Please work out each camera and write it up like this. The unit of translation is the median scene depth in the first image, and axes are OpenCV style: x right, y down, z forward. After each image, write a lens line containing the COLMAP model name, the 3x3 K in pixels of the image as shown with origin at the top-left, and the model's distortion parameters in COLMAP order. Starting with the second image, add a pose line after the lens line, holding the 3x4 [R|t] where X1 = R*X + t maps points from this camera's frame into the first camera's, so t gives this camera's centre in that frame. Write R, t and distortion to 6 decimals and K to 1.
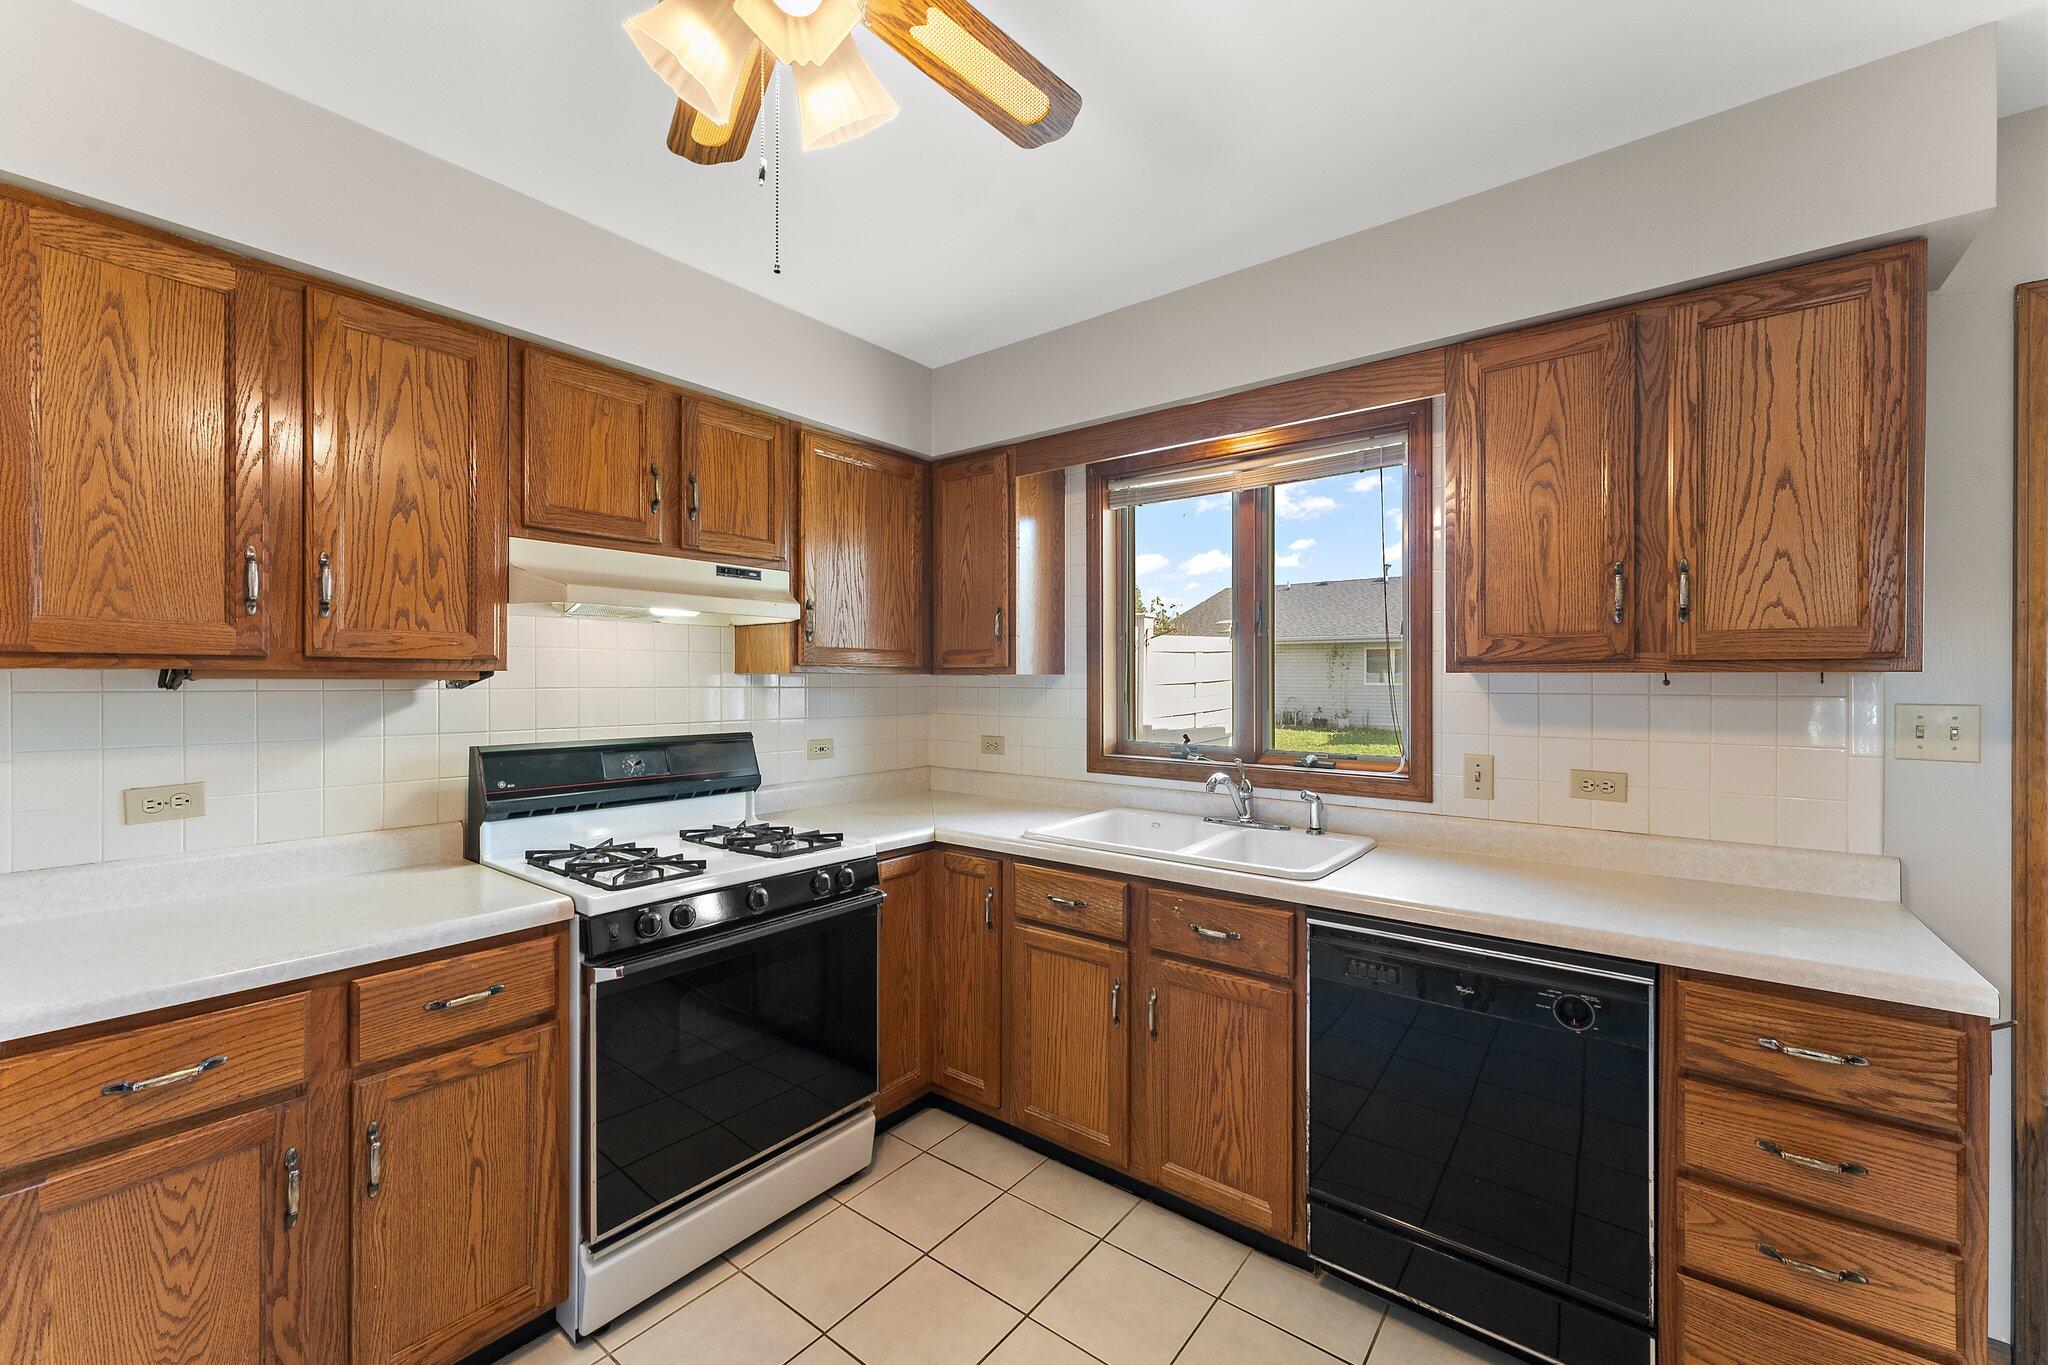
lens RADIAL K [[837.7, 0, 1021.1], [0, 837.7, 681.2], [0, 0, 1]] dist [-0.005984, 0.000390]
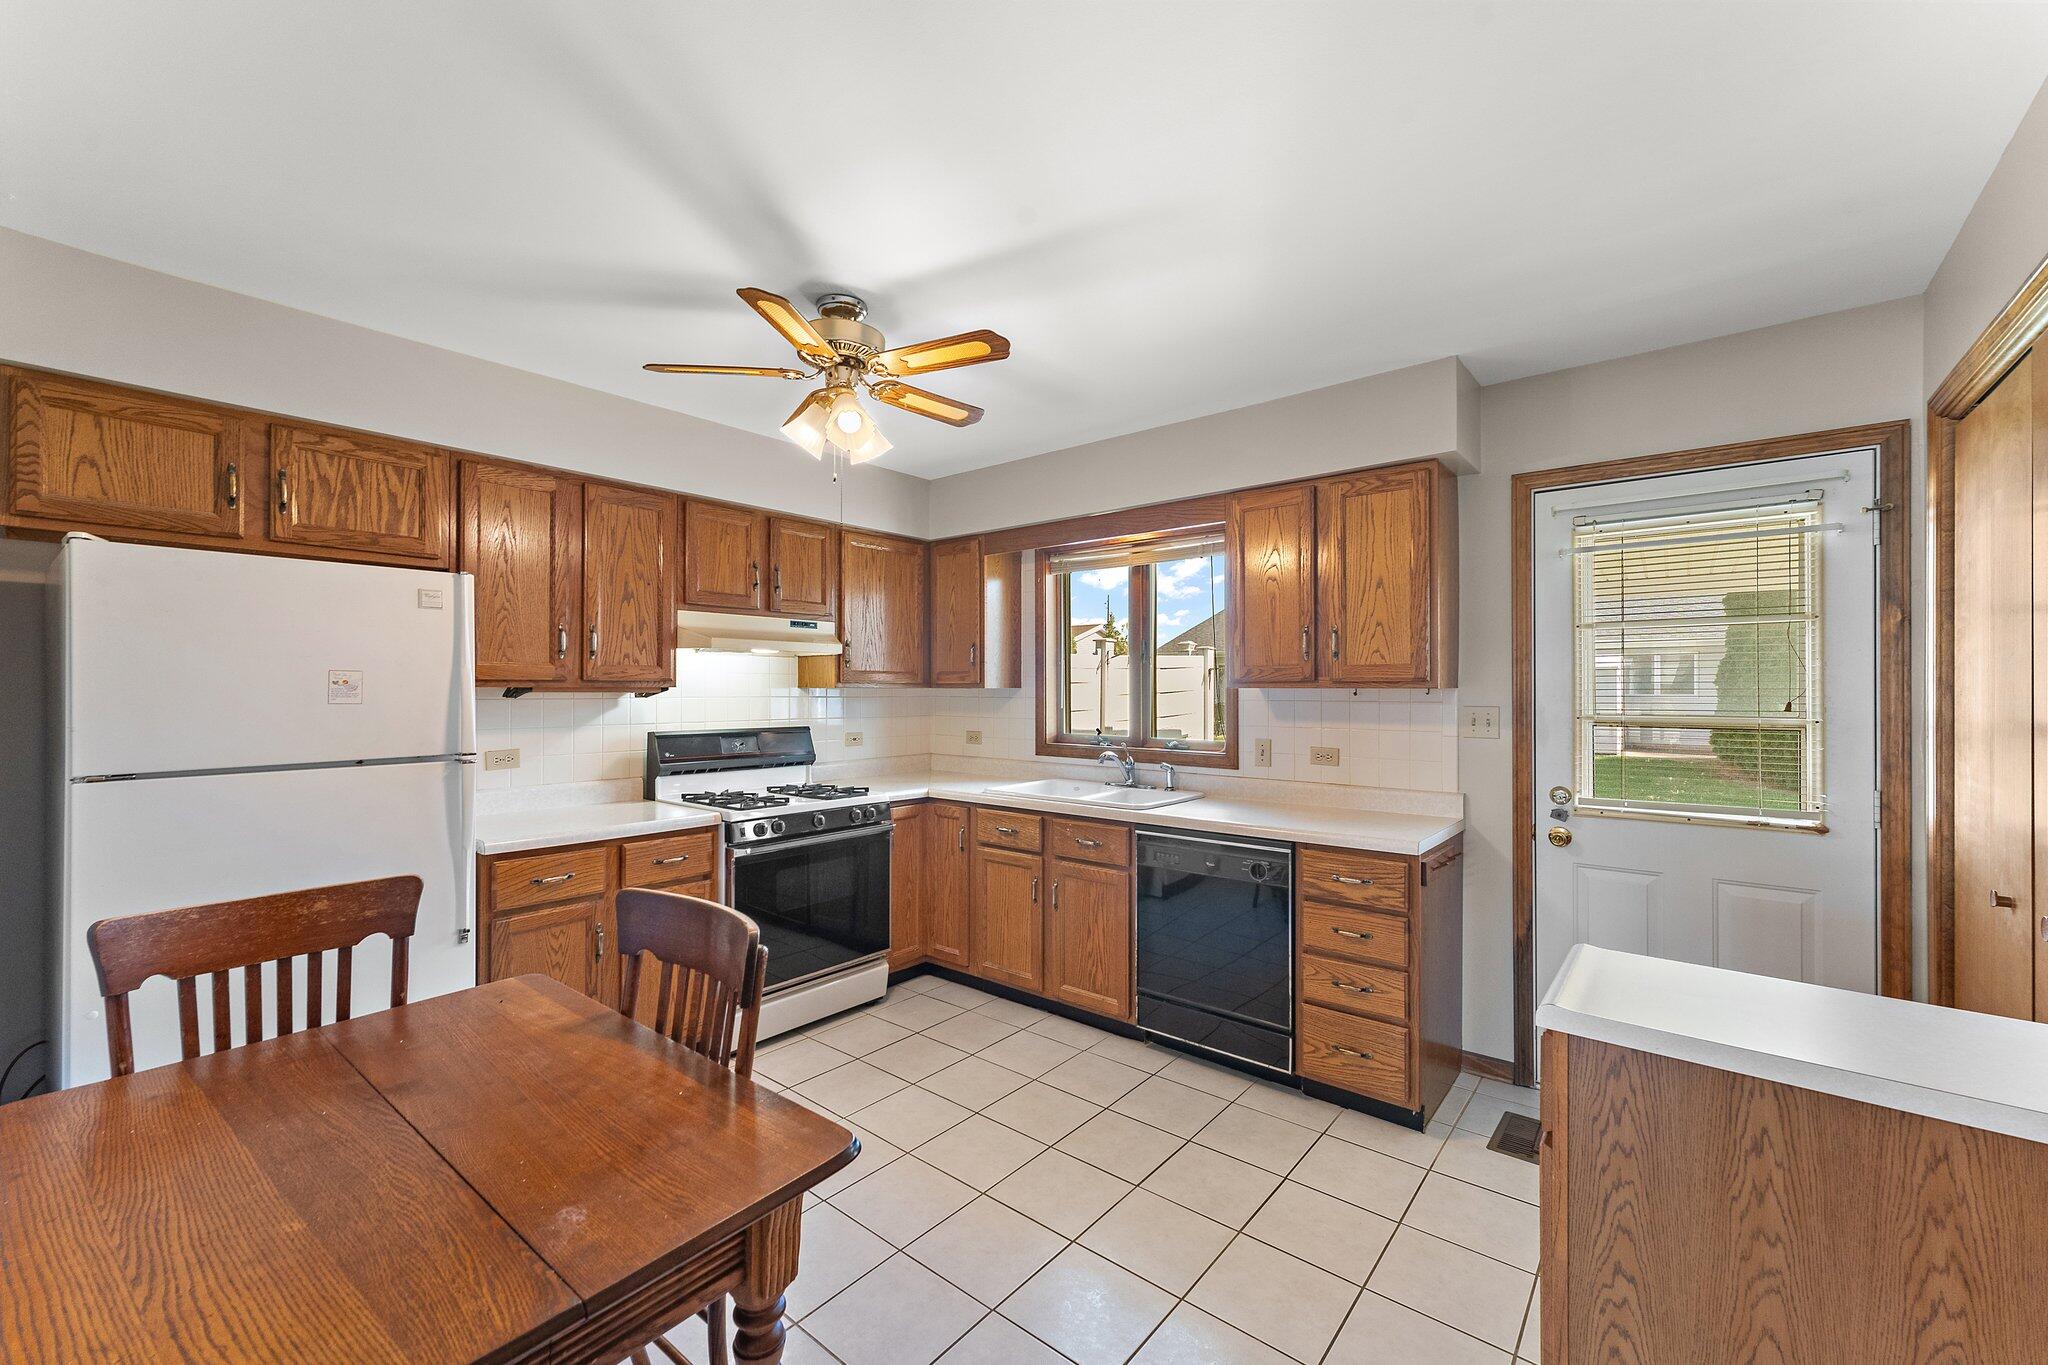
lens RADIAL K [[837.7, 0, 1021.4], [0, 837.7, 682.0], [0, 0, 1]] dist [-0.005984, 0.000390]
pose [[0.999528, -0.000614, -0.030703, 0.144110], [0.000279, 0.999940, -0.010912, -0.003928], [0.030708, 0.010898, 0.999469, -0.667627]]
